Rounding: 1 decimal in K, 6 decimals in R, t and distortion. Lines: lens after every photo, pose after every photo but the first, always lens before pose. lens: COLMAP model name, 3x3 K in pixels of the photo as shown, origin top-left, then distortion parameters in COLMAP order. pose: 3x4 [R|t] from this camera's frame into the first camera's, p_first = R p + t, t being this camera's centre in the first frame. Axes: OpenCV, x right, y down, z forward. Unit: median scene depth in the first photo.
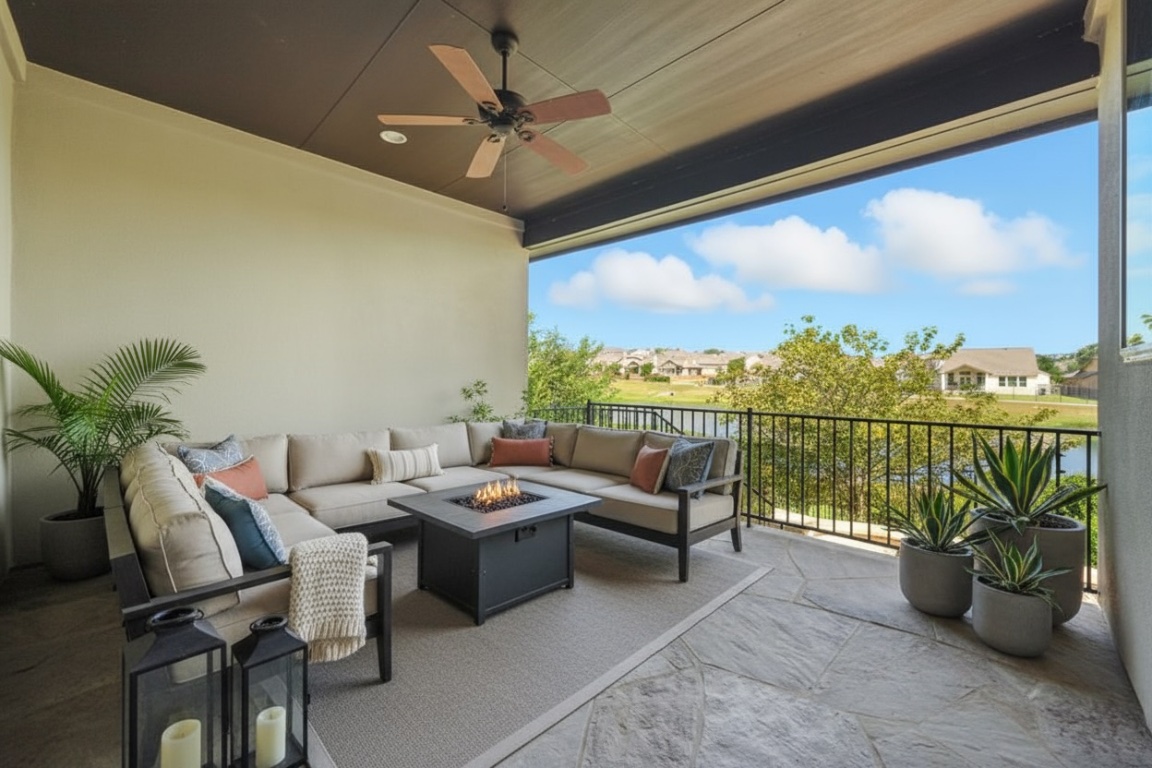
lens RADIAL K [[446.1, 0, 579.3], [0, 446.1, 378.1], [0, 0, 1]] dist [0.001111, 0.000152]
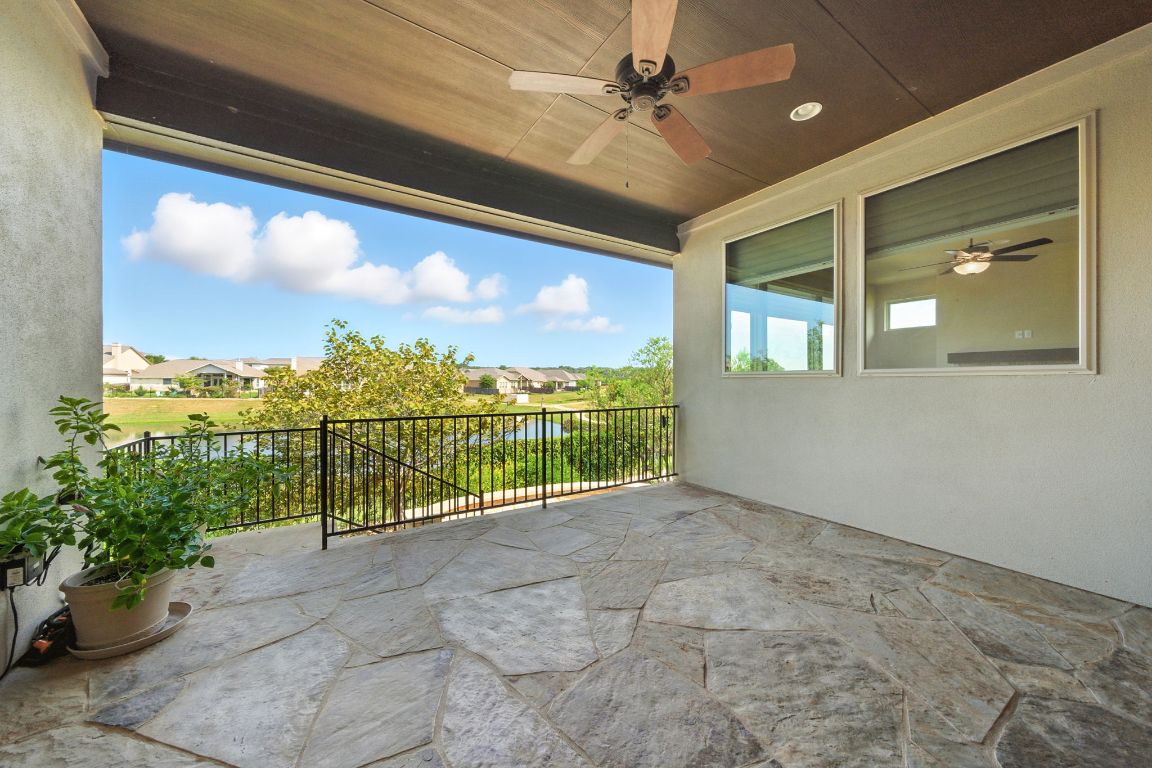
lens RADIAL K [[418.4, 0, 589.0], [0, 418.4, 380.5], [0, 0, 1]] dist [0.000624, 0.000102]
pose [[0.225008, 0.004032, 0.974349, -0.447362], [-0.000516, 0.999992, -0.004019, -0.003137], [-0.974357, 0.000402, 0.225008, 0.398871]]
